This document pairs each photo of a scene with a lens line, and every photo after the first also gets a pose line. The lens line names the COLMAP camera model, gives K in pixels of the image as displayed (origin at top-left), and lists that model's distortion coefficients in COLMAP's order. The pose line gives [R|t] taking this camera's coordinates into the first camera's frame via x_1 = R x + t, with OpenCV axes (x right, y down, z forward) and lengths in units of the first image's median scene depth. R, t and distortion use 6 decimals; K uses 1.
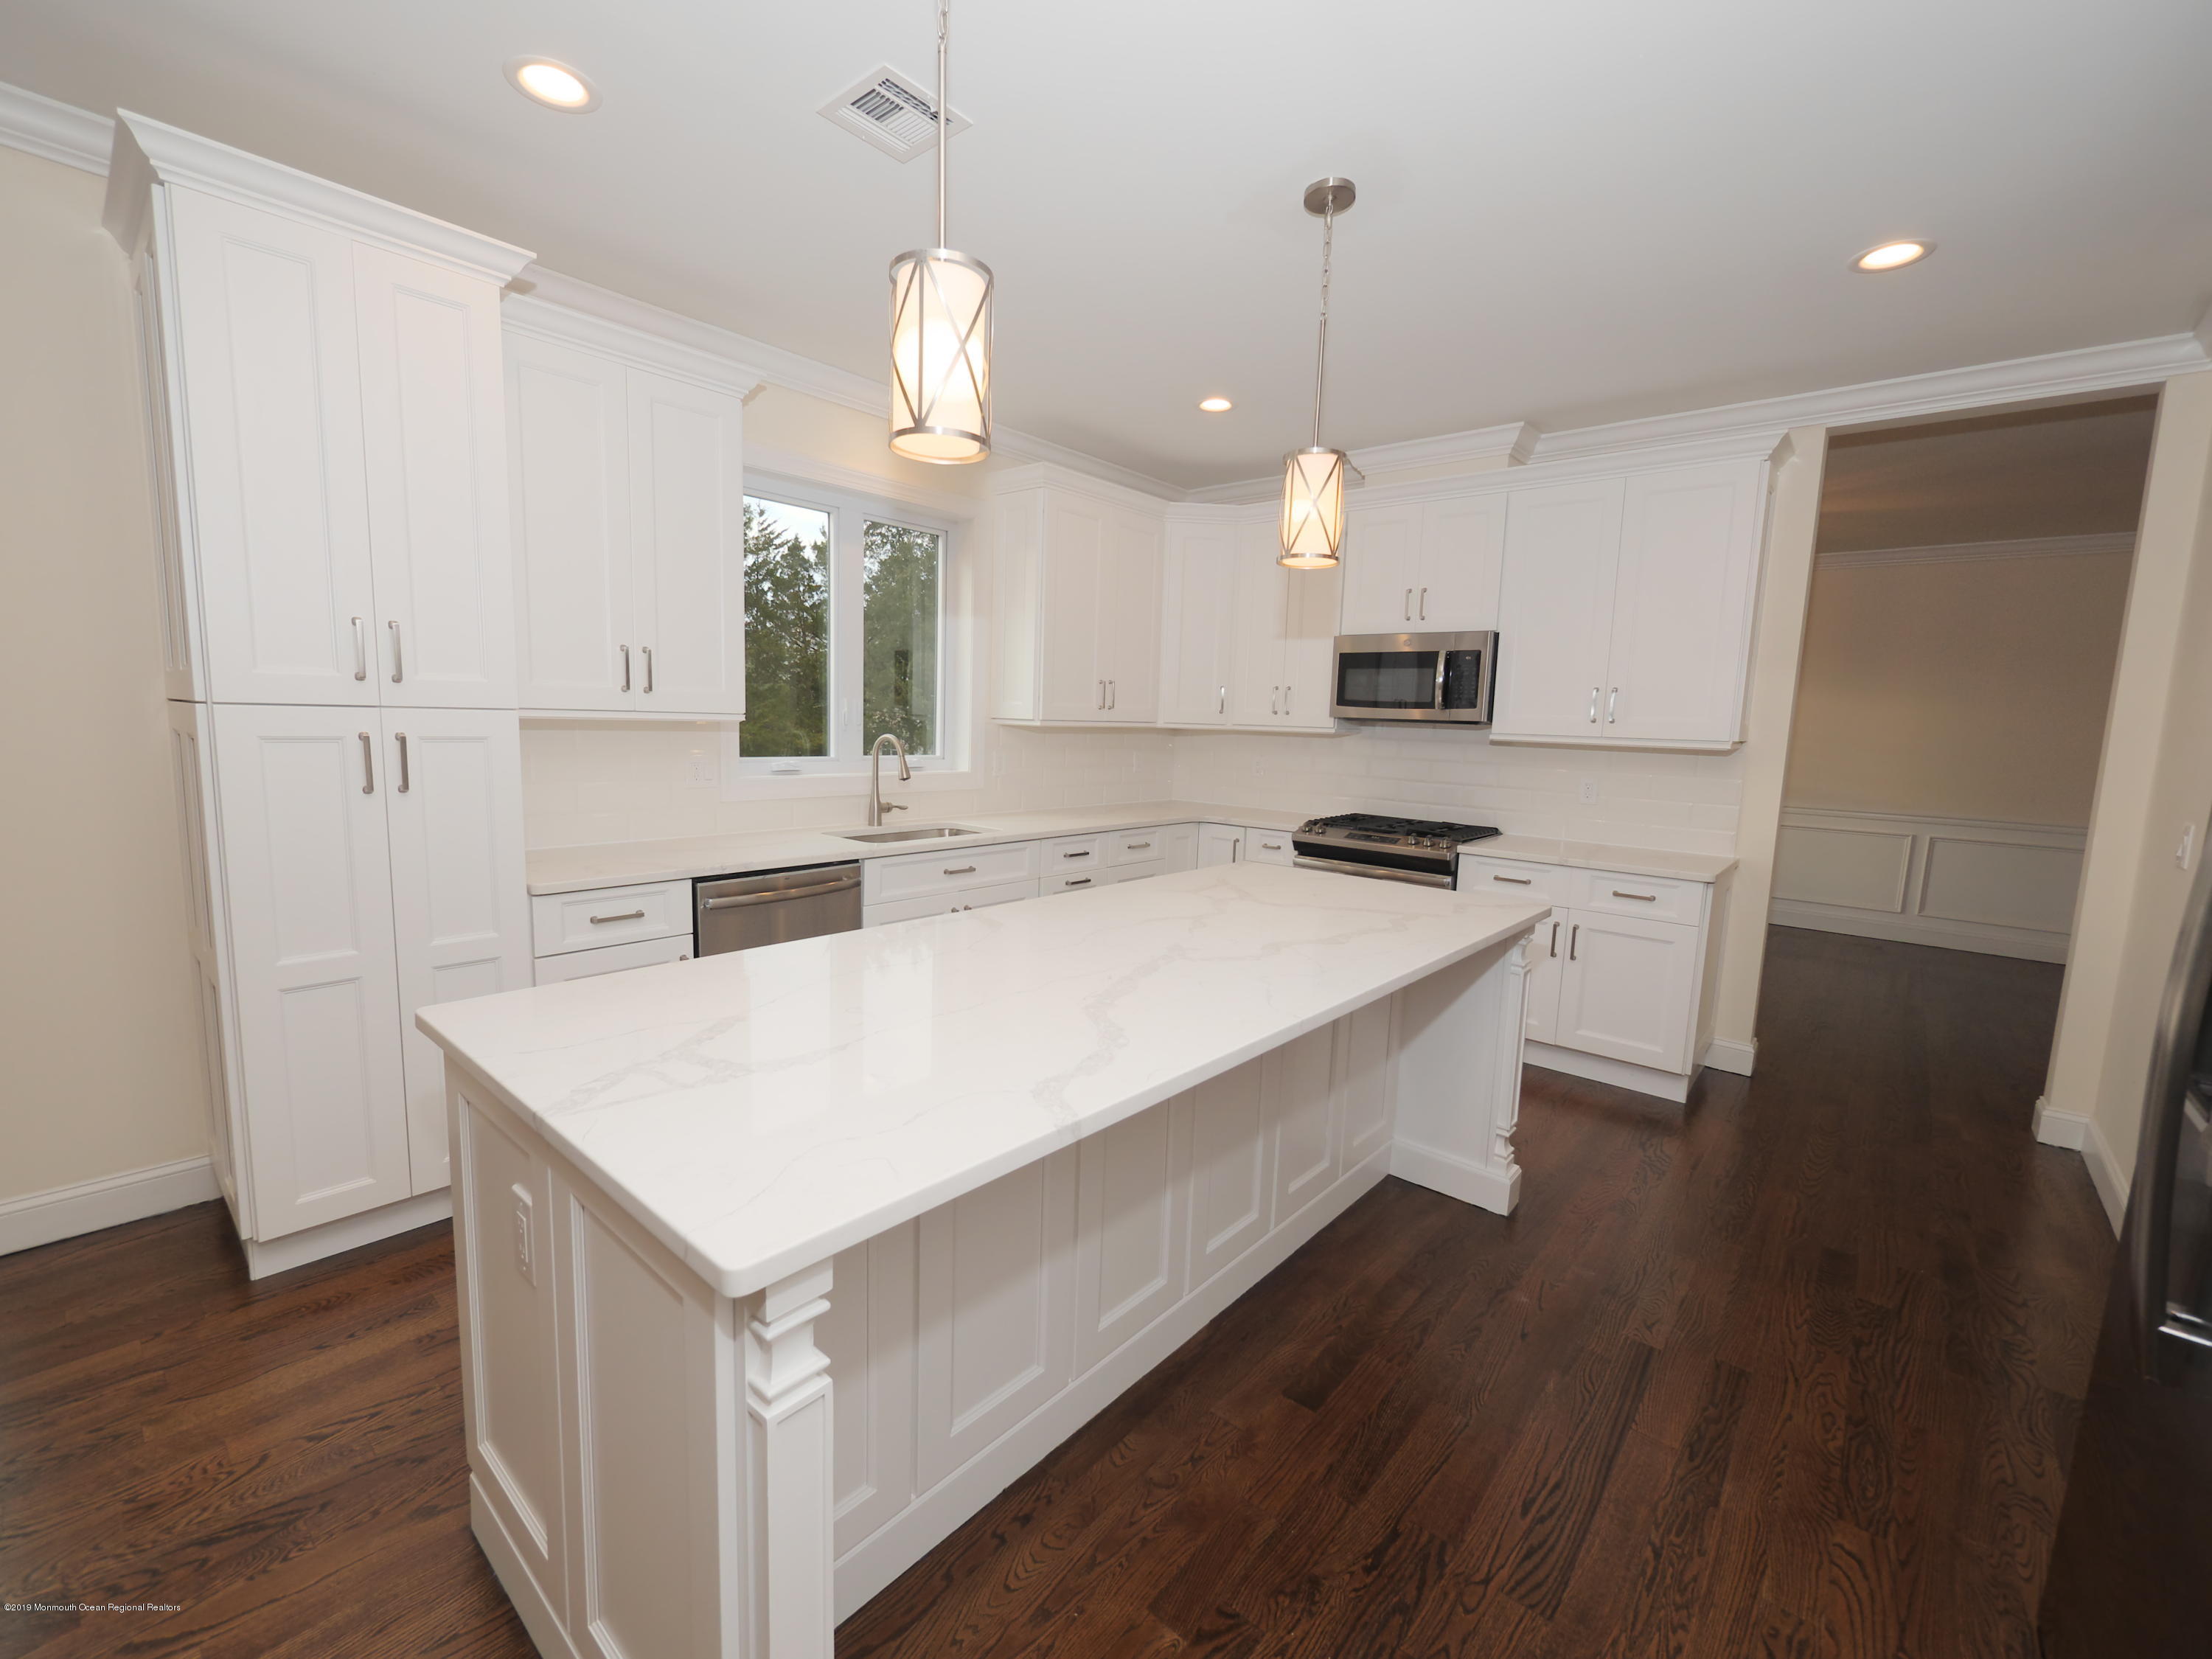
lens RADIAL K [[933.5, 0, 1101.8], [0, 933.5, 830.4], [0, 0, 1]] dist [-0.001837, -0.003364]
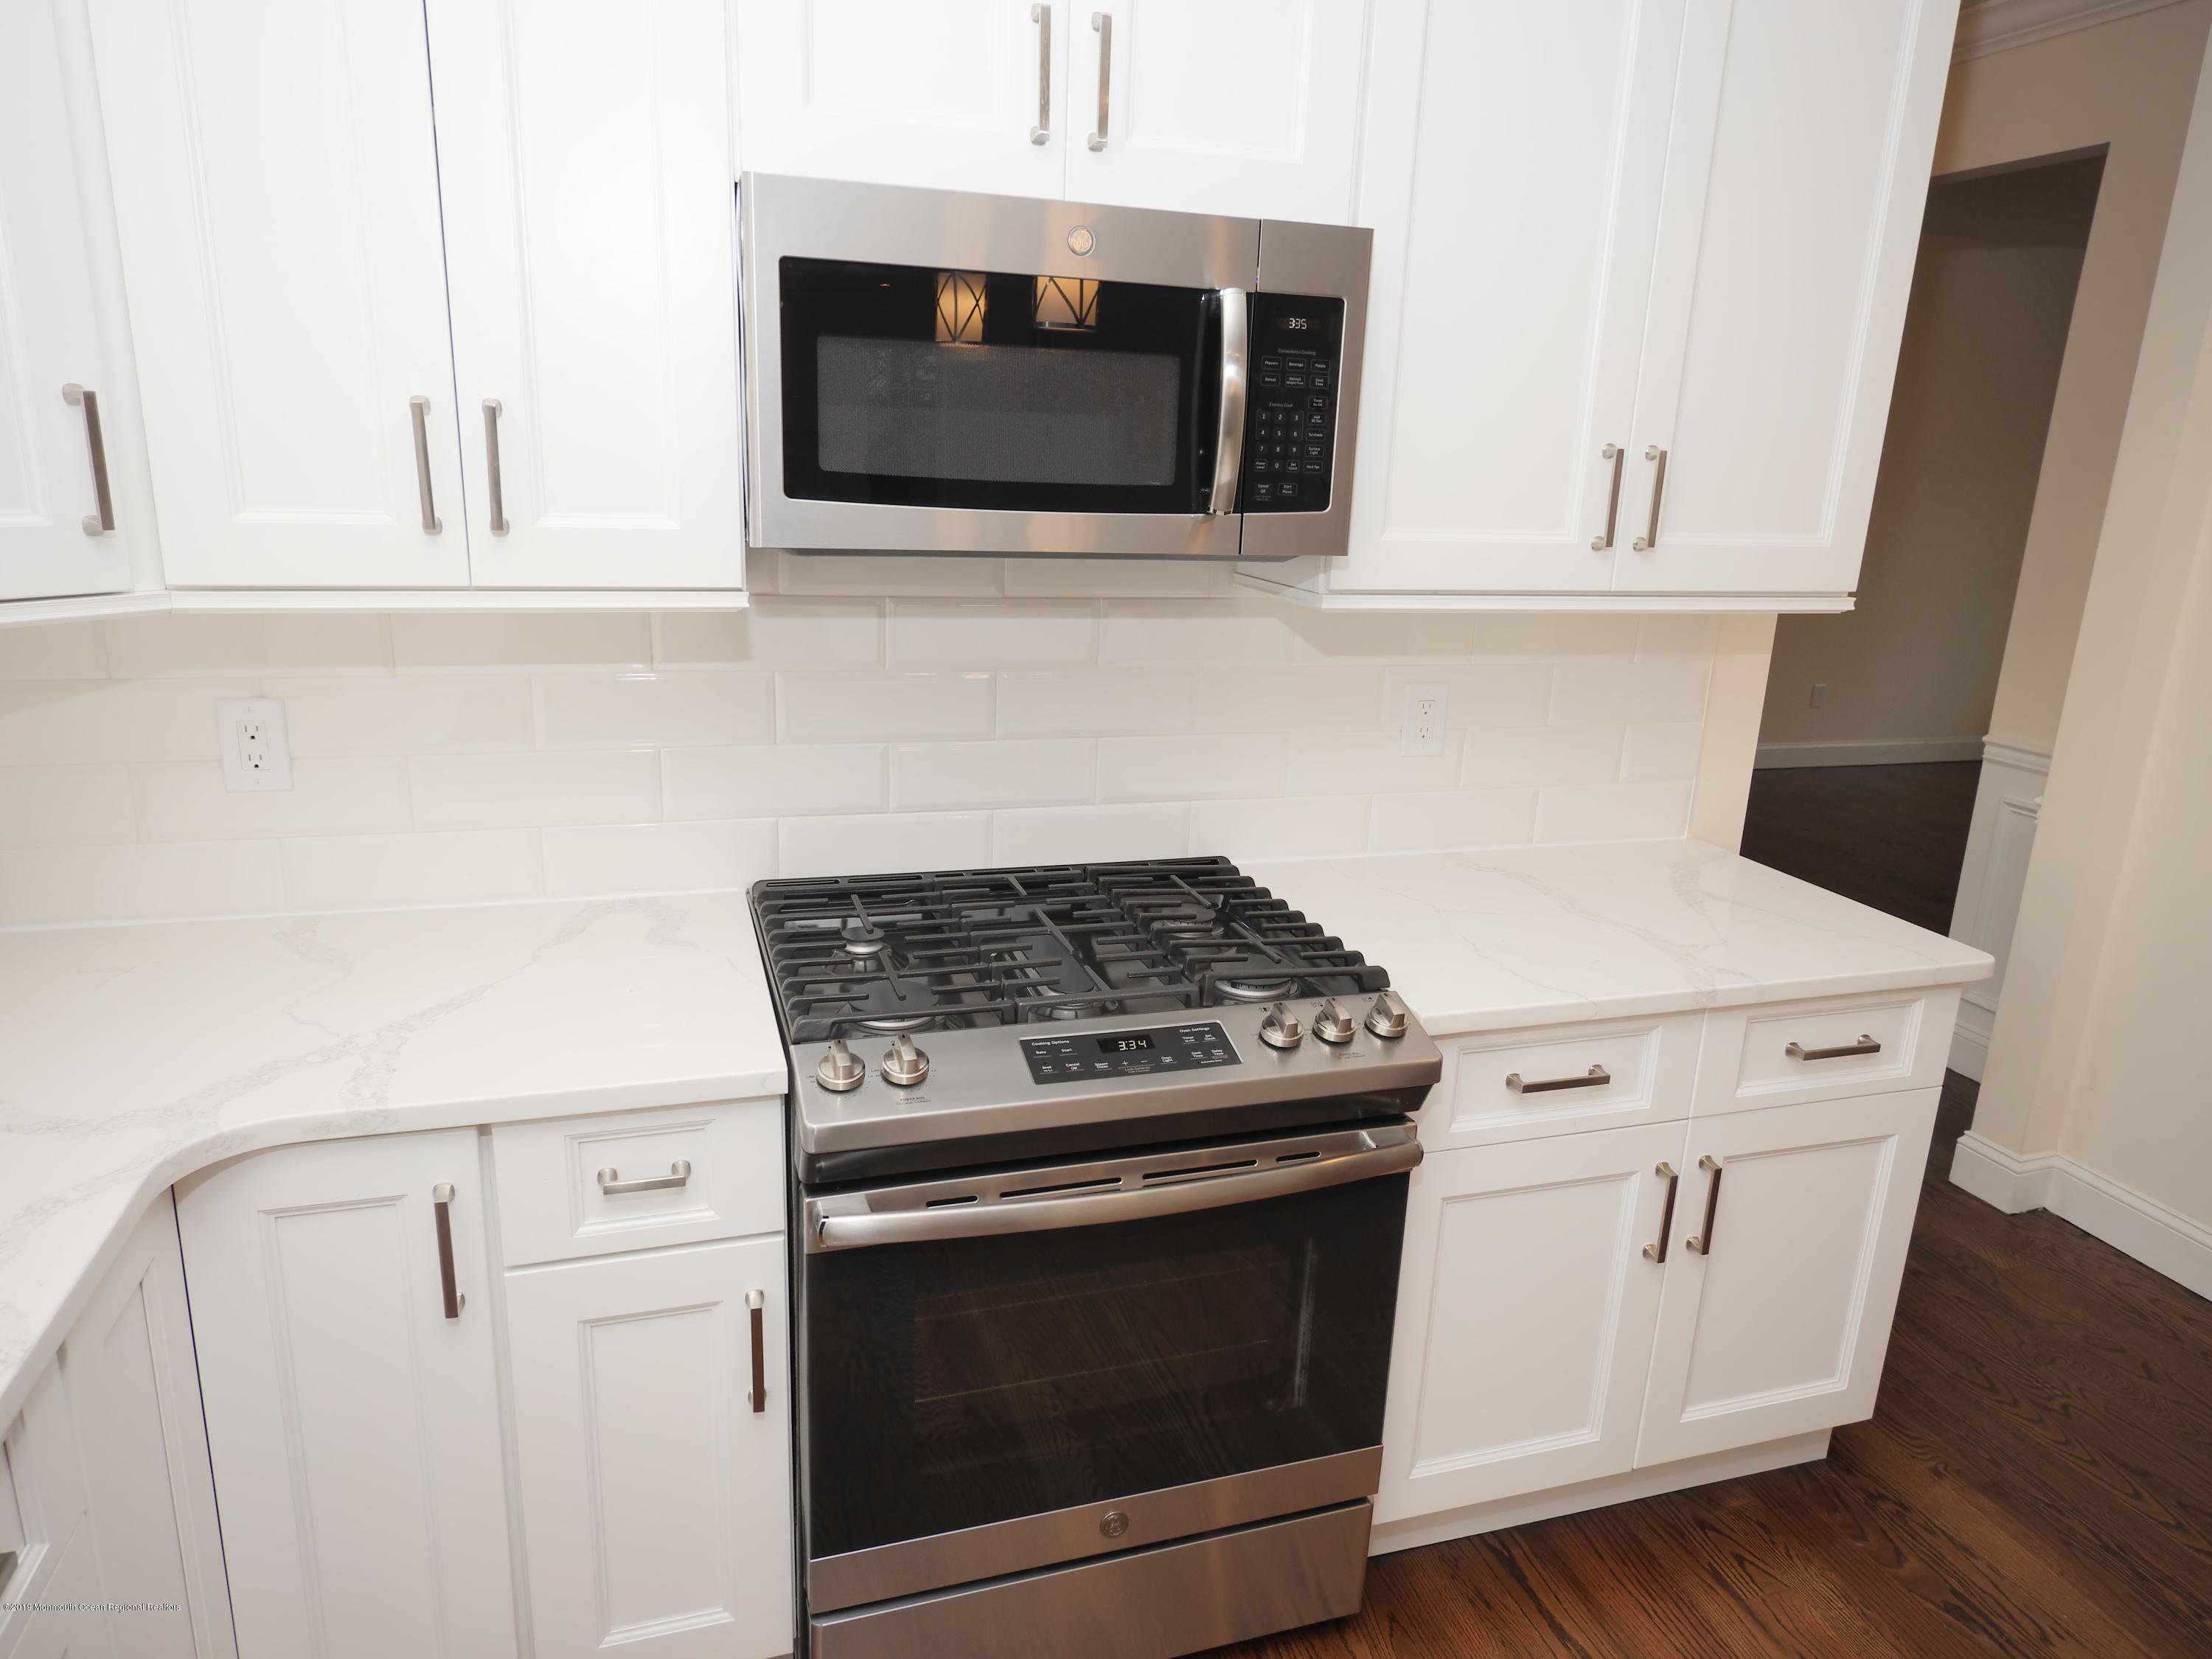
lens RADIAL K [[1423.8, 0, 1106.0], [0, 1423.8, 829.5], [0, 0, 1]] dist [-0.033403, -0.000442]
pose [[0.520381, -0.235344, 0.820864, -0.017130], [0.083328, 0.970680, 0.225472, -0.196096], [-0.849859, -0.048930, 0.524734, 1.160333]]
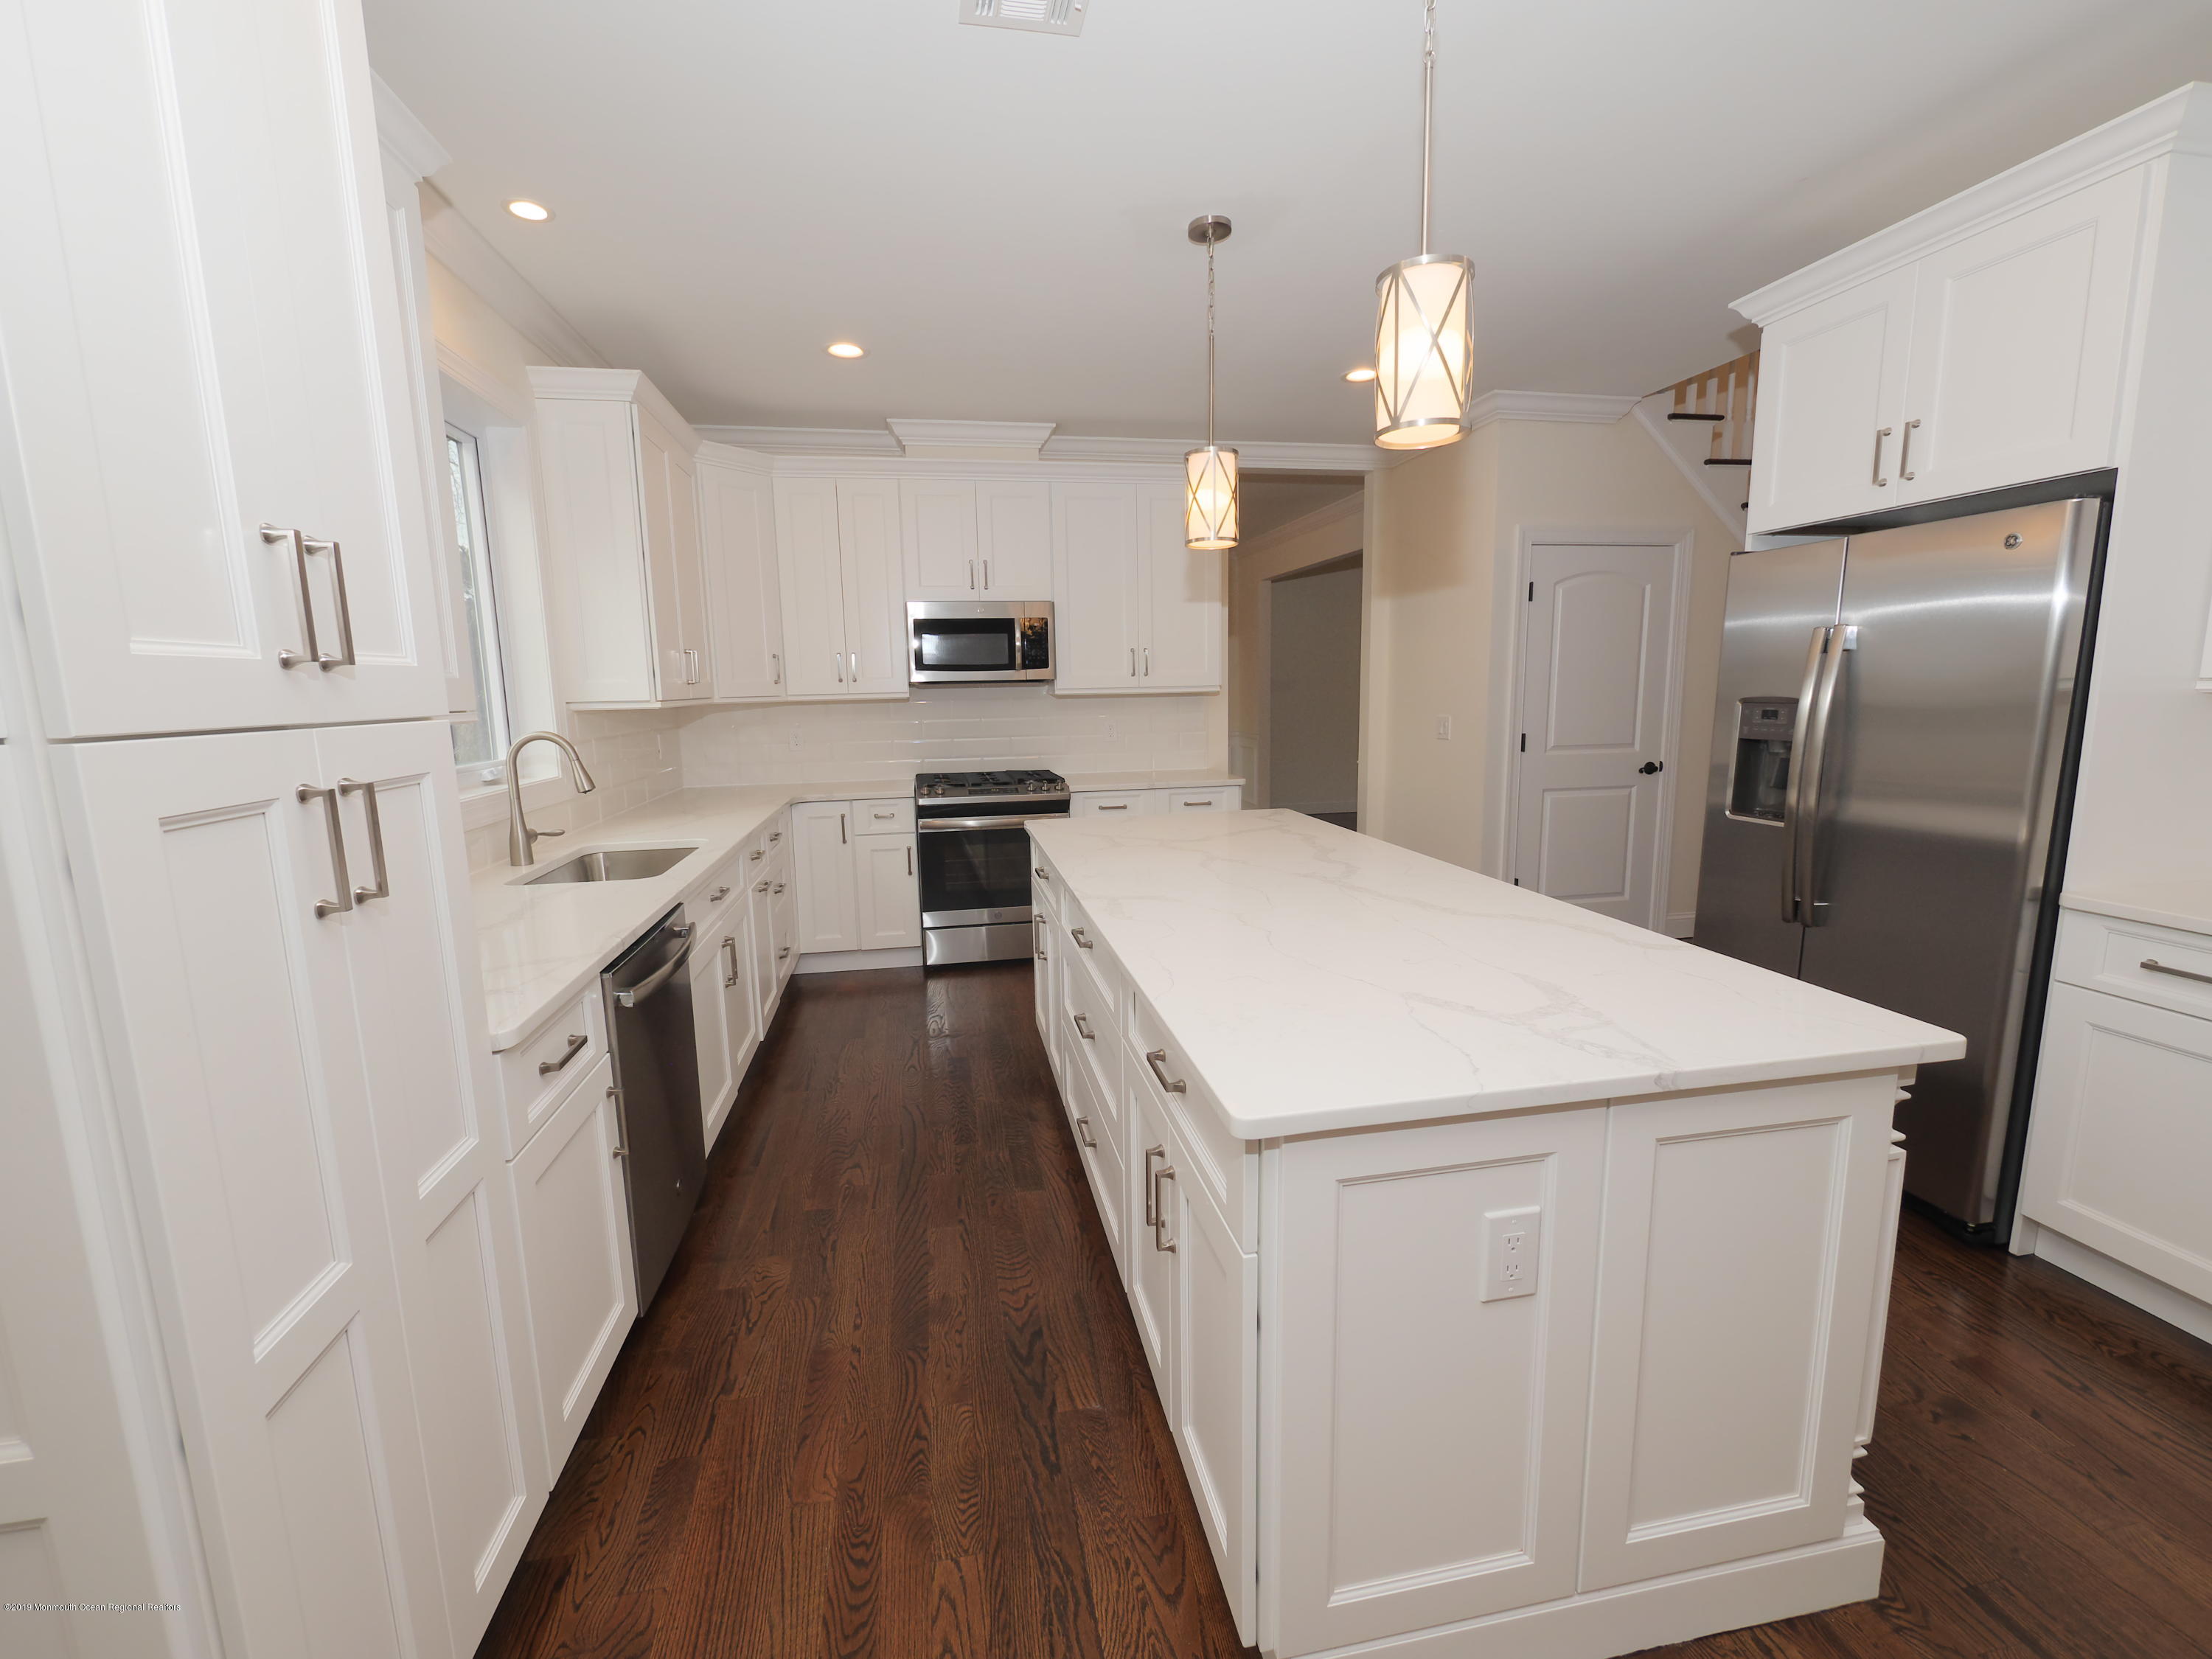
lens RADIAL K [[918.5, 0, 1106.0], [0, 918.5, 829.5], [0, 0, 1]] dist [-0.038175, -0.000213]
pose [[0.617376, -0.164978, 0.769174, -0.653997], [0.134362, 0.985509, 0.103533, -0.058128], [-0.775109, 0.039429, 0.630596, 0.329015]]
